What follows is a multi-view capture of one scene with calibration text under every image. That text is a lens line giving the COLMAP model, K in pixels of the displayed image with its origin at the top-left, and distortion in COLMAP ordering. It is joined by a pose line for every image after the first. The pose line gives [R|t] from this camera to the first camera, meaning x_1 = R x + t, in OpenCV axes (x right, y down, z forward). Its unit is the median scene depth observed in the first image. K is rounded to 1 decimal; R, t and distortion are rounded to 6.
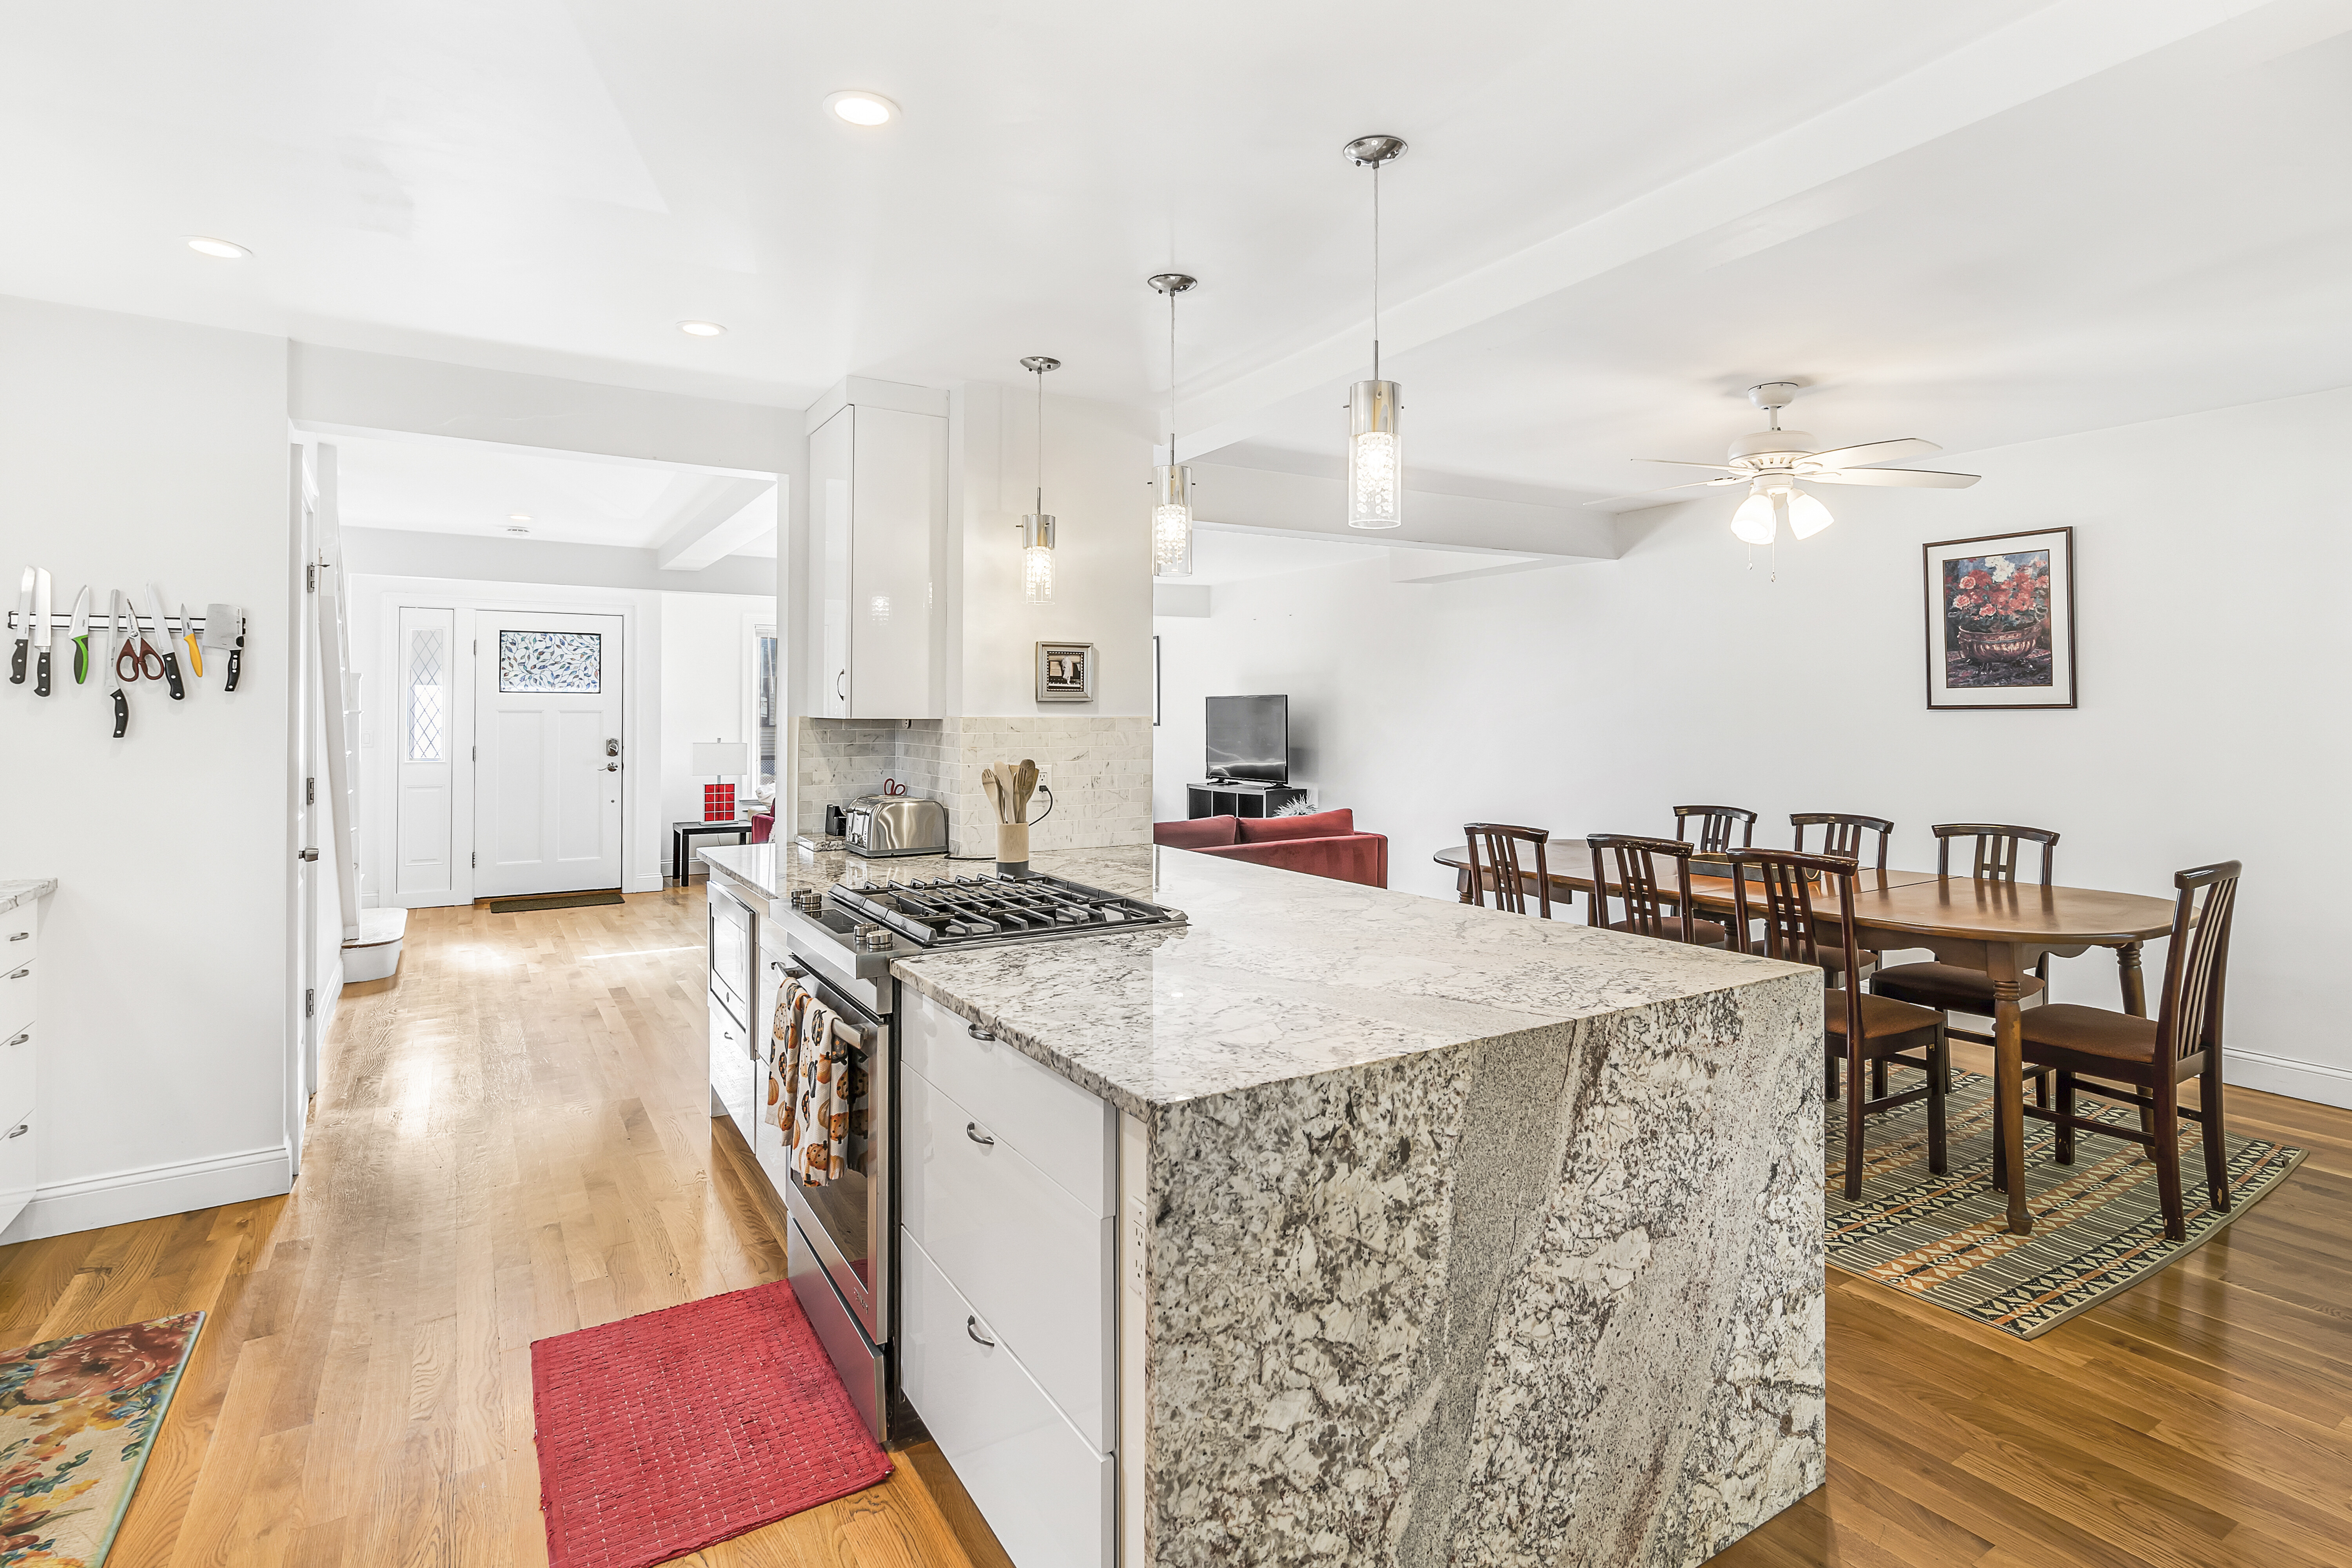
lens RADIAL K [[1157.1, 0, 1213.1], [0, 1157.1, 708.3], [0, 0, 1]] dist [0.011978, -0.000804]
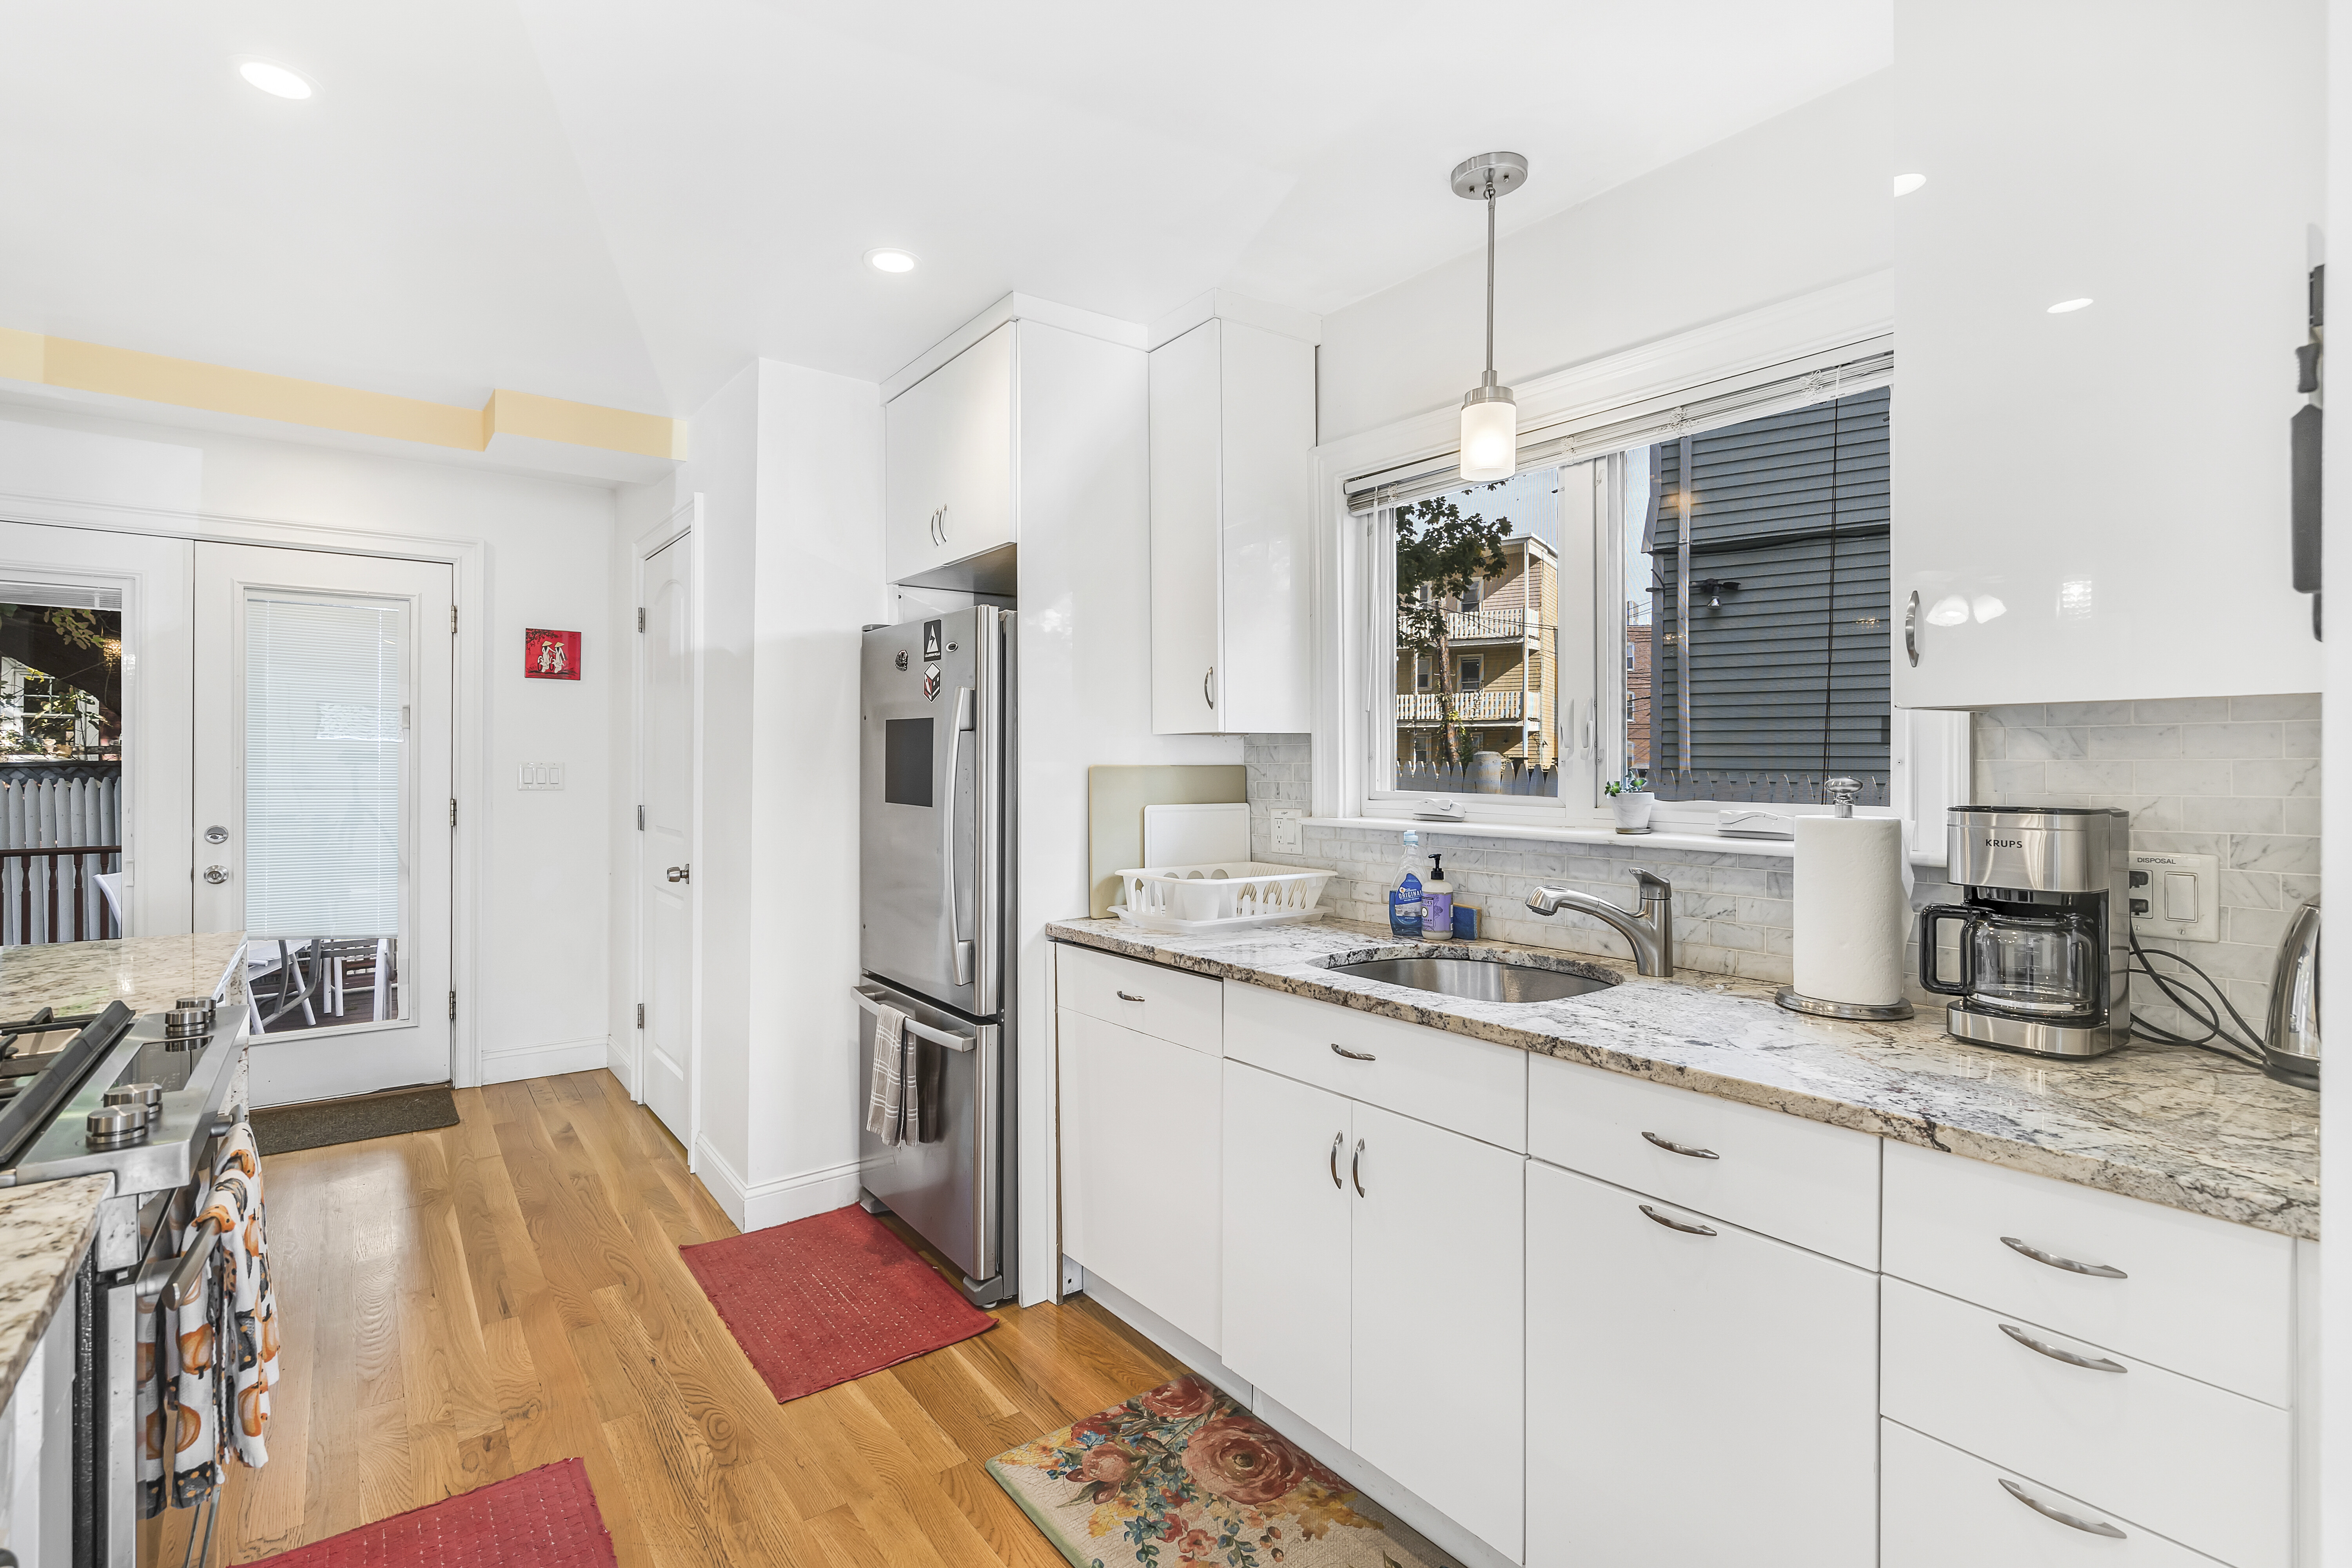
lens RADIAL K [[1088.1, 0, 1157.6], [0, 1088.1, 761.9], [0, 0, 1]] dist [-0.001970, -0.000013]
pose [[-0.997784, -0.006566, -0.066208, -0.586389], [-0.006239, 0.999967, -0.005137, 0.021234], [0.066240, -0.004712, -0.997793, 1.176641]]
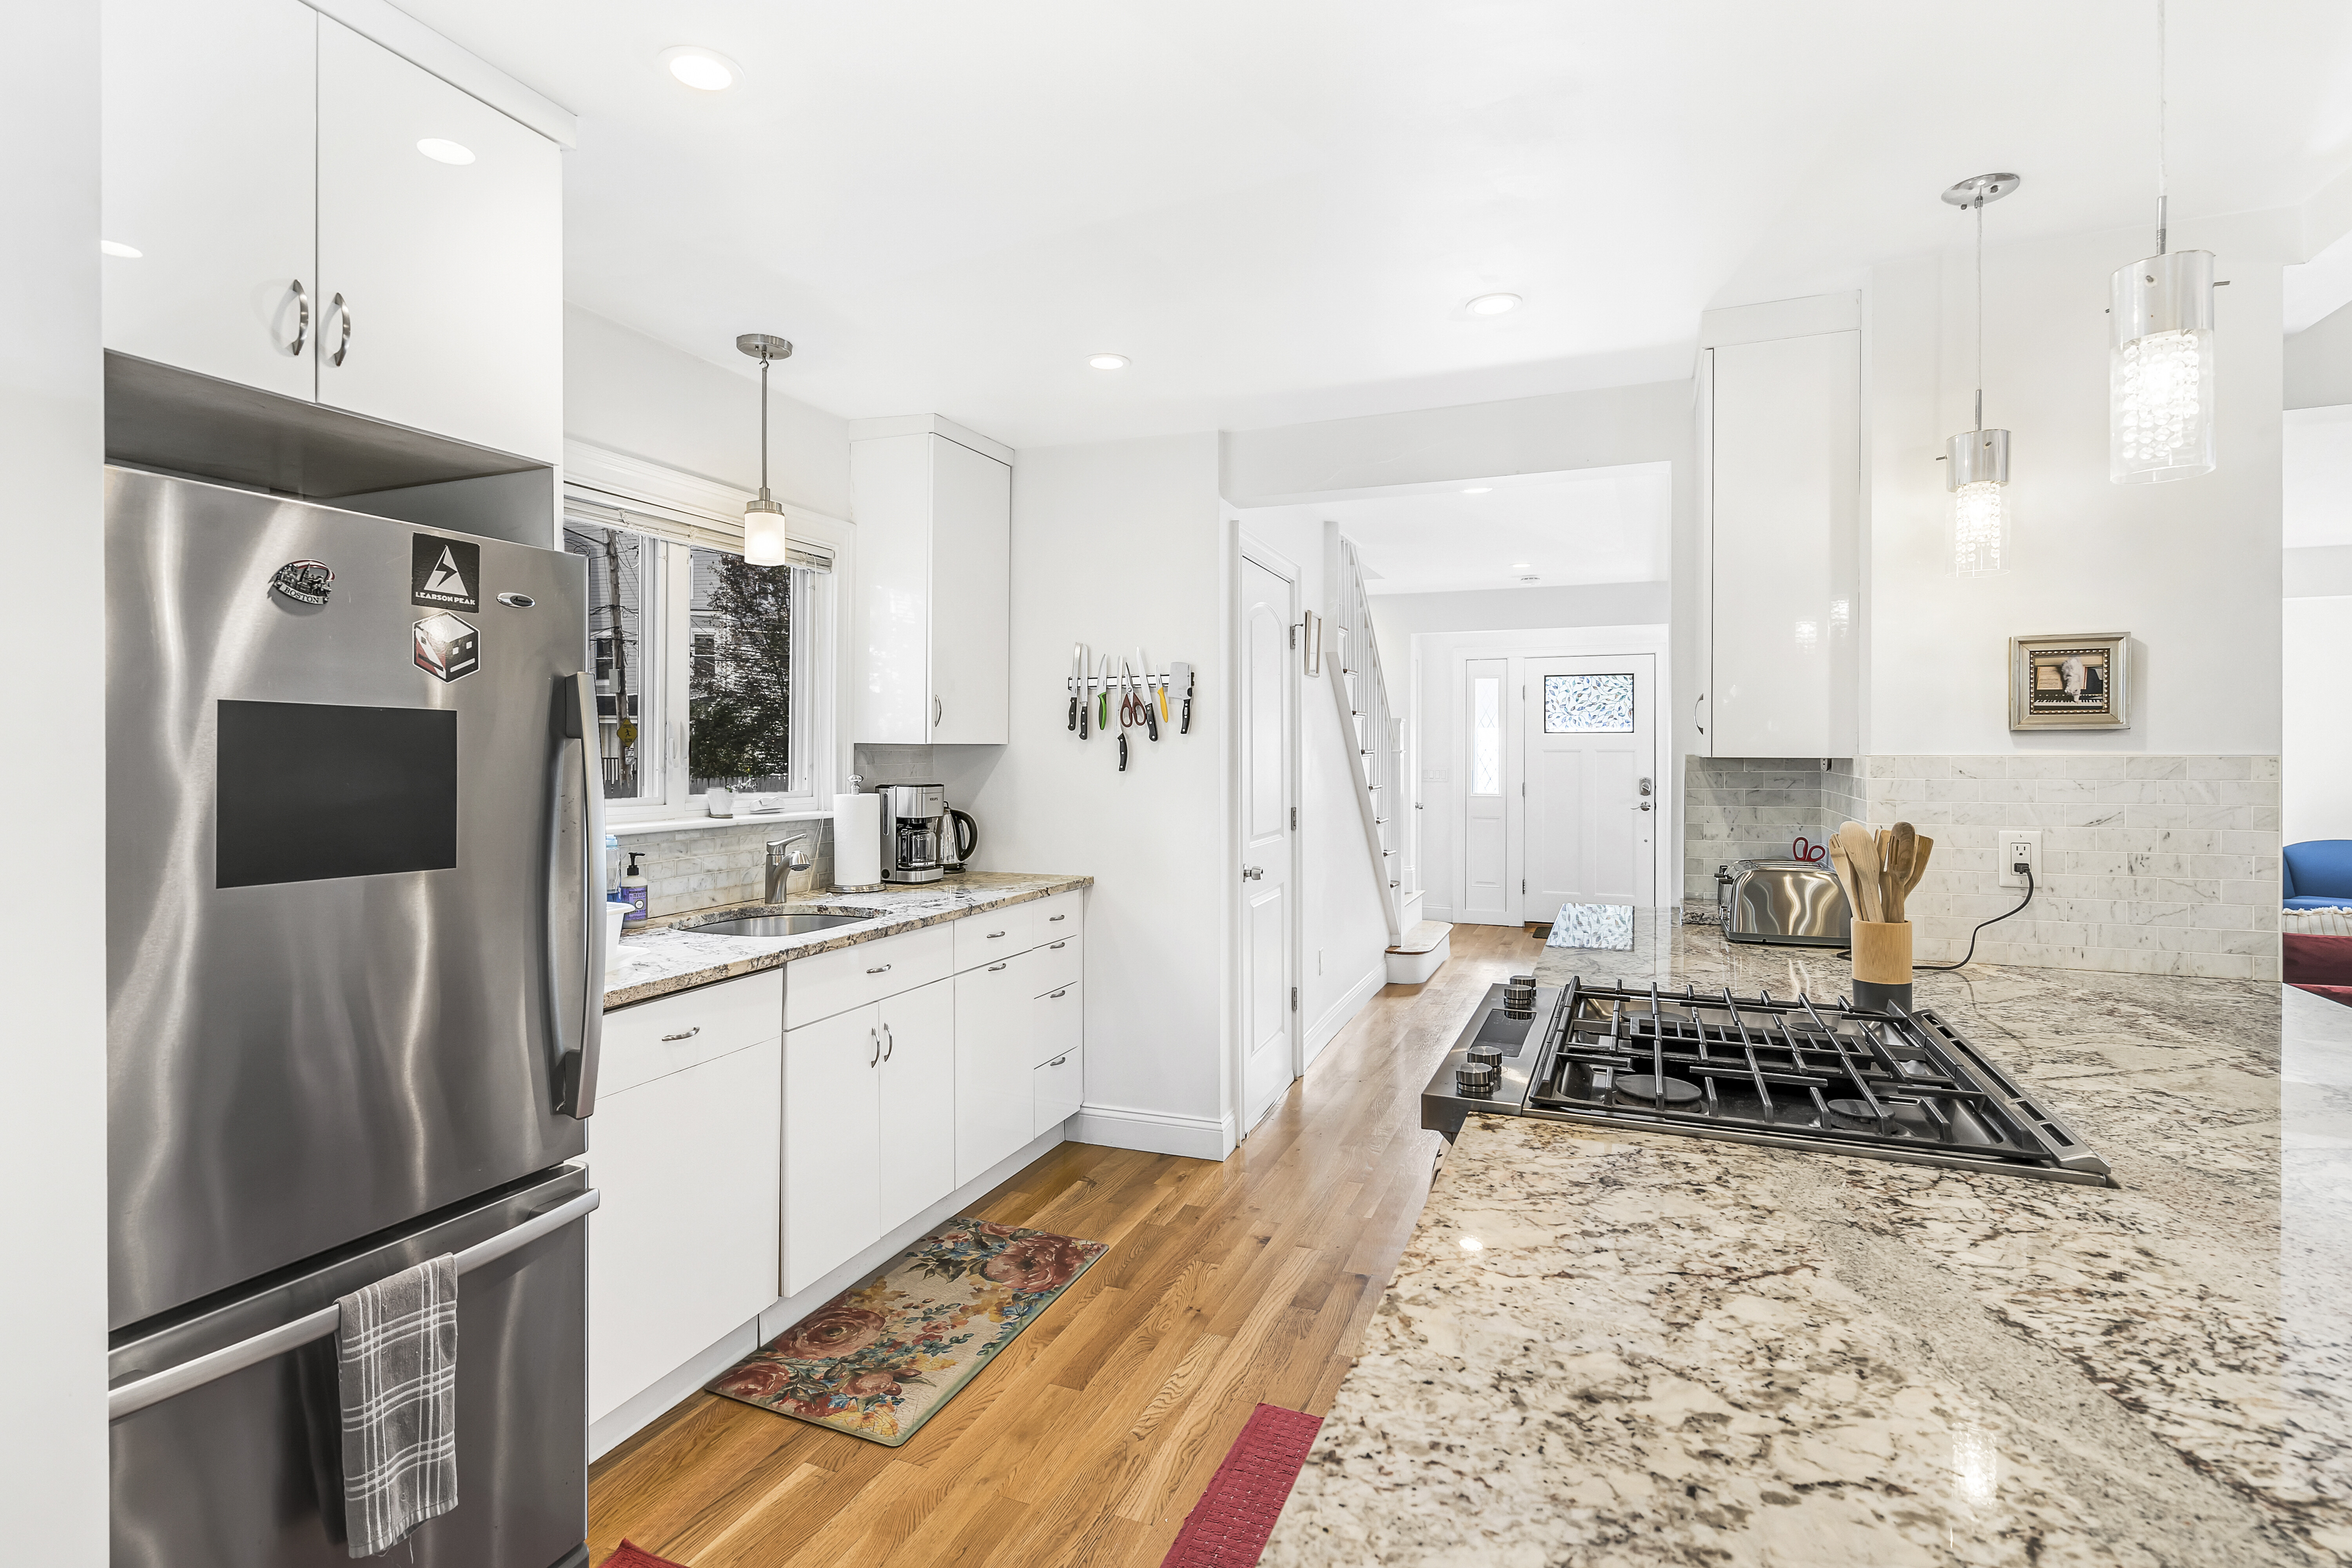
lens RADIAL K [[1125.1, 0, 1177.4], [0, 1125.1, 745.0], [0, 0, 1]] dist [-0.002132, -0.000251]
pose [[0.574412, -0.007573, -0.818532, 0.107792], [0.005116, 0.999971, -0.005661, 0.003624], [0.818551, -0.000935, 0.574434, 0.315015]]
